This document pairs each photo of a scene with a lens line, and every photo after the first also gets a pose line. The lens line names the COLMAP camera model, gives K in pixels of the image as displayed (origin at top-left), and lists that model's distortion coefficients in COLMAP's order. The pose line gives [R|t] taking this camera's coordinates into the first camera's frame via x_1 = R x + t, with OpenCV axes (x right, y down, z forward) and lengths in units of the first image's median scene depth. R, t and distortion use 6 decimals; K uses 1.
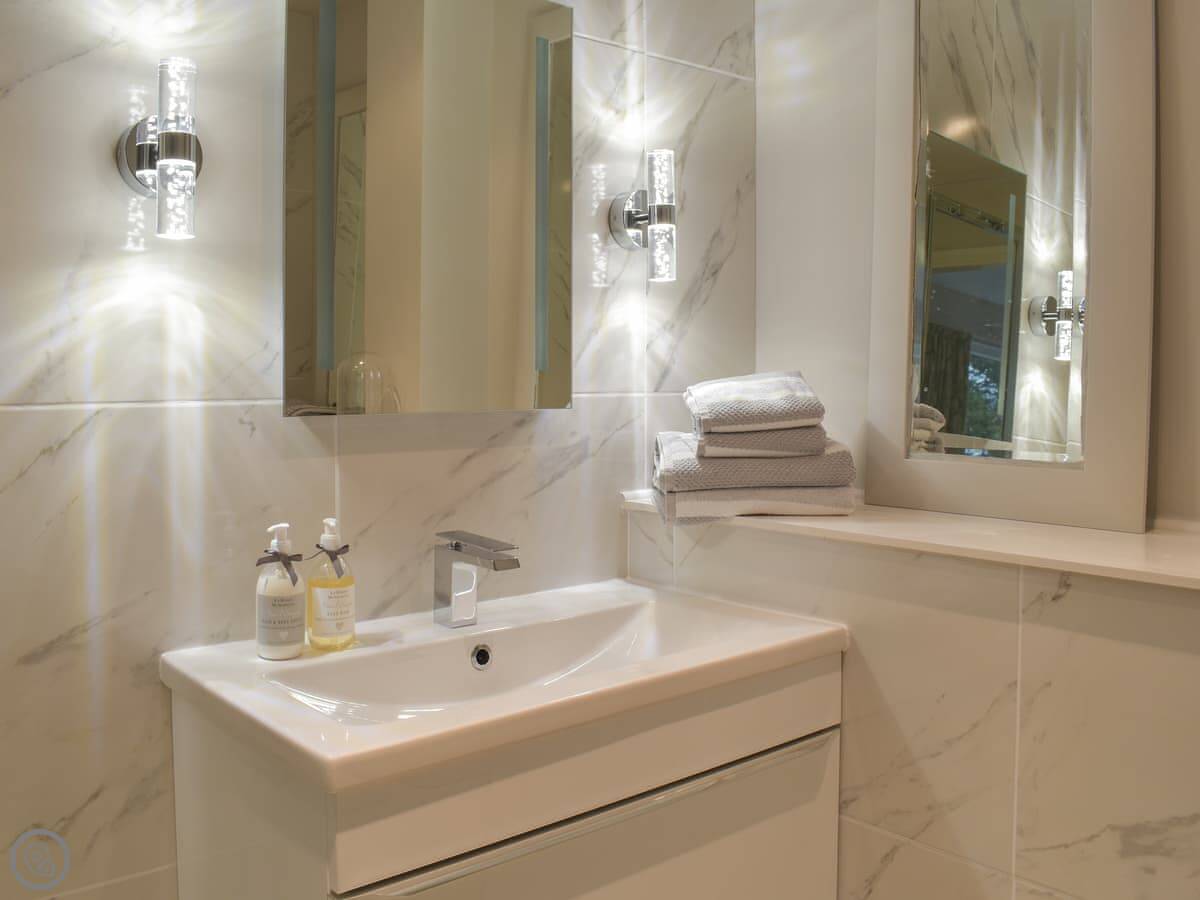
lens RADIAL K [[1041.2, 0, 491.4], [0, 1041.2, 398.1], [0, 0, 1]] dist [-0.110692, 0.002172]
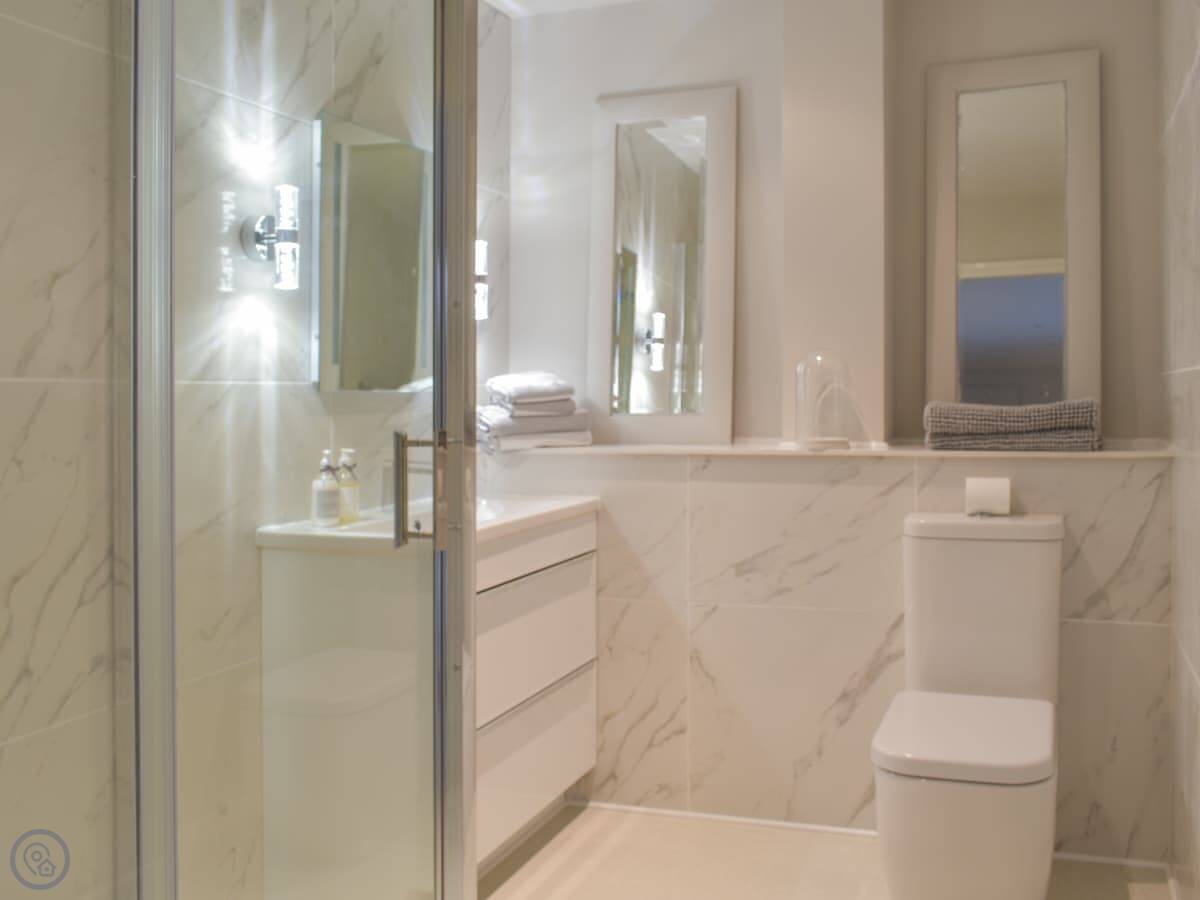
lens RADIAL K [[1100.9, 0, 604.0], [0, 1100.9, 384.4], [0, 0, 1]] dist [-0.097848, -0.000053]
pose [[0.850057, 0.009966, 0.526597, -0.771651], [0.004036, 0.999668, -0.025434, 0.056886], [-0.526676, 0.023745, 0.849735, -0.827763]]
